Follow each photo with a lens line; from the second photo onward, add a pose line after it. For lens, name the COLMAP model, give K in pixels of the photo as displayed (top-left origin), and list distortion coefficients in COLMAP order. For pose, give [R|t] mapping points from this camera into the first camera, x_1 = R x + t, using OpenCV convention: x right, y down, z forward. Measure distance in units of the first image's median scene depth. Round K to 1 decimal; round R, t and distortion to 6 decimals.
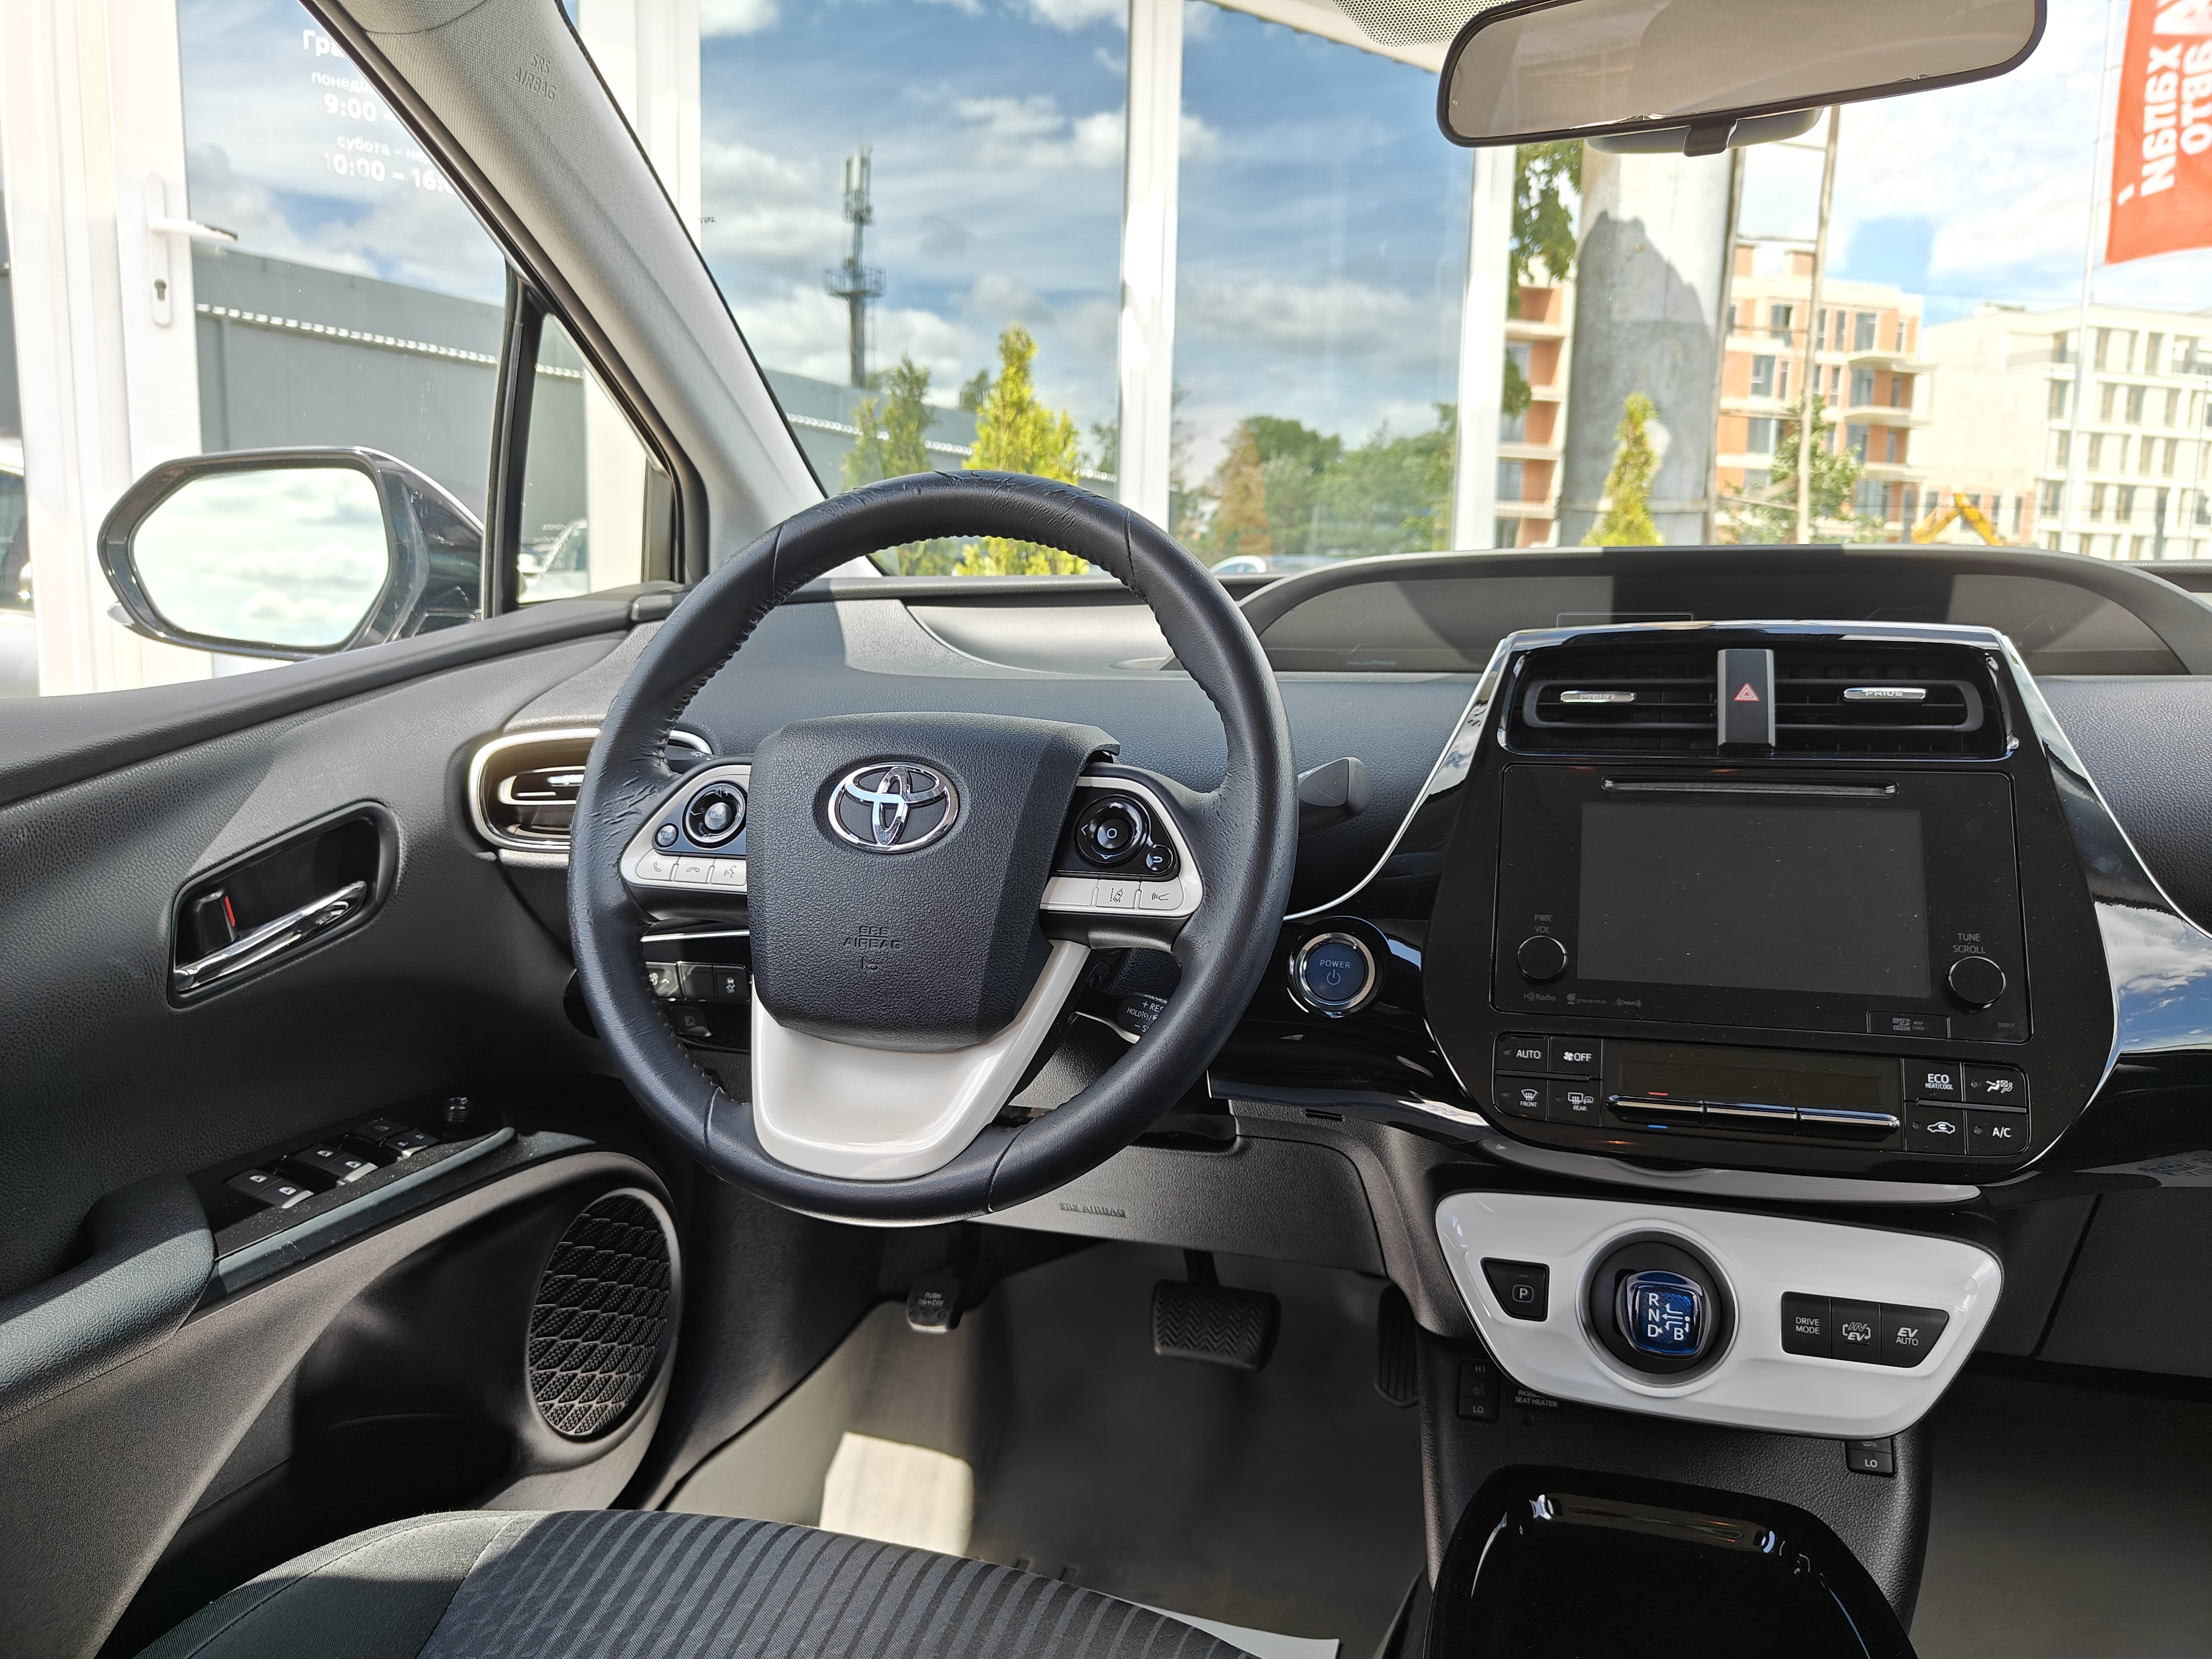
lens RADIAL K [[1577.4, 0, 1104.8], [0, 1577.4, 814.1], [0, 0, 1]] dist [-0.000422, 0.000084]
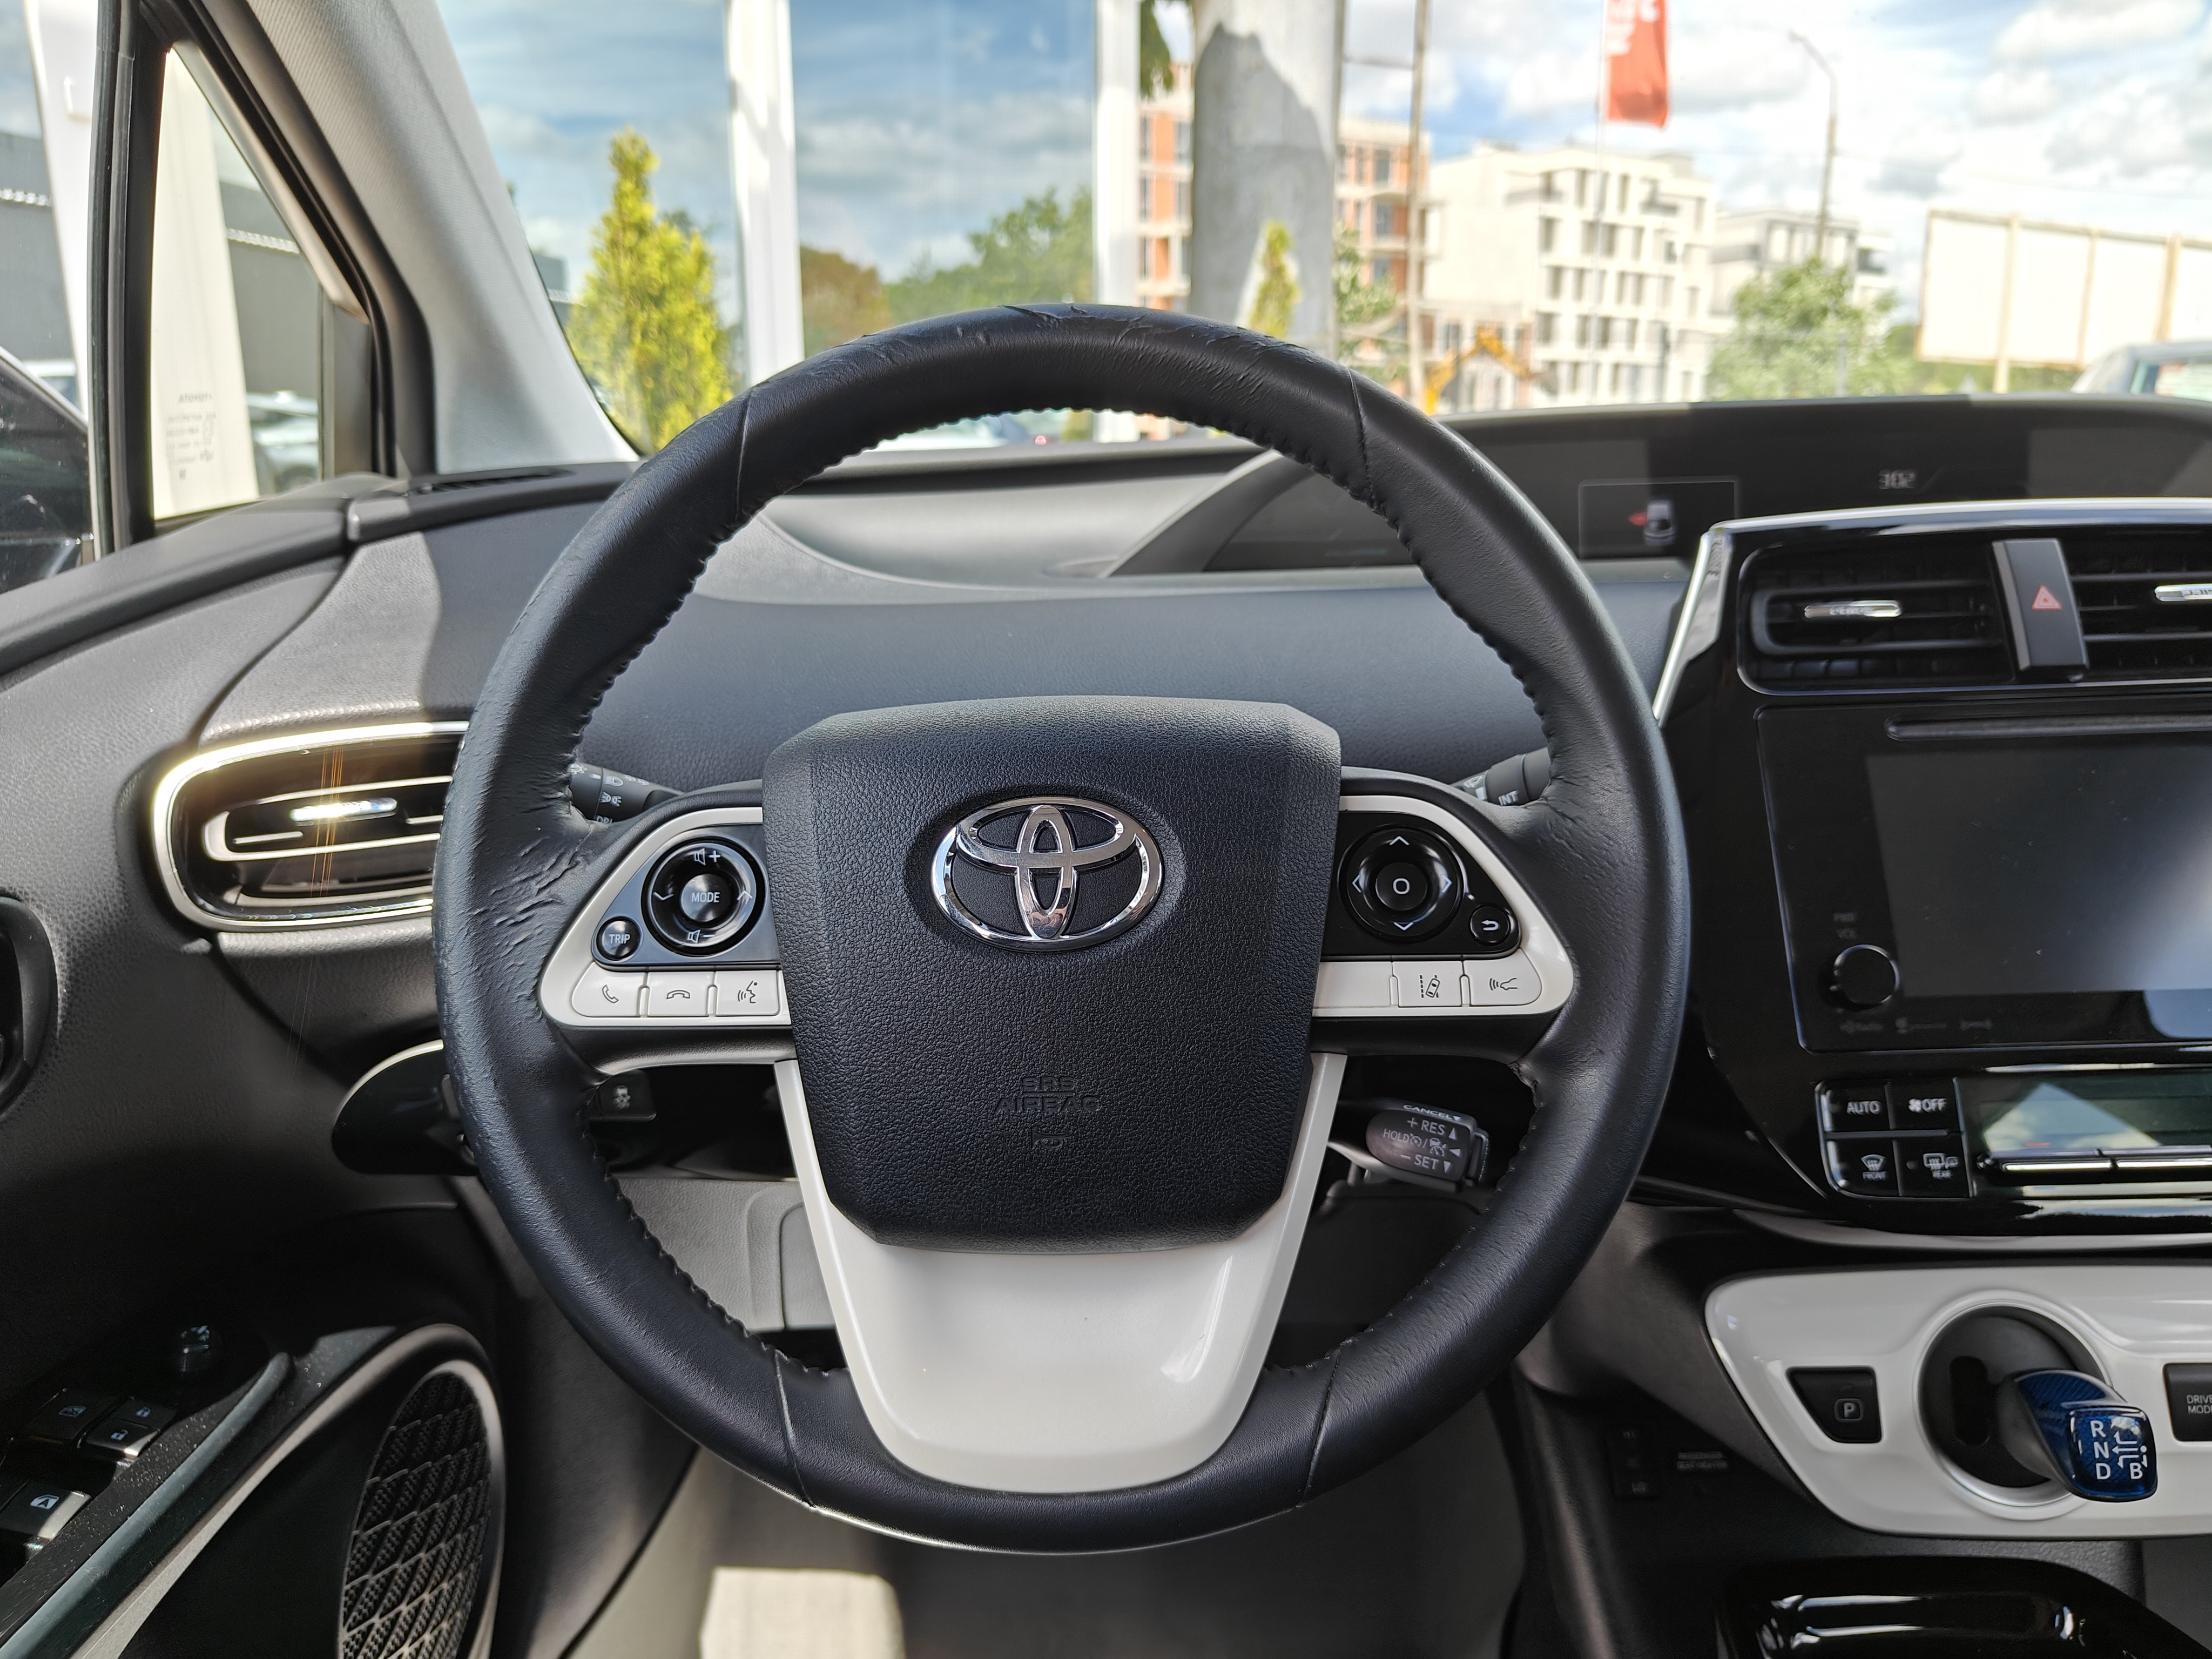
lens RADIAL K [[1577.4, 0, 1104.8], [0, 1577.4, 814.1], [0, 0, 1]] dist [-0.000422, 0.000084]
pose [[0.961455, -0.087430, 0.260691, -0.242926], [0.061554, 0.992477, 0.105836, -0.081193], [-0.267983, -0.085710, 0.959604, 0.371801]]
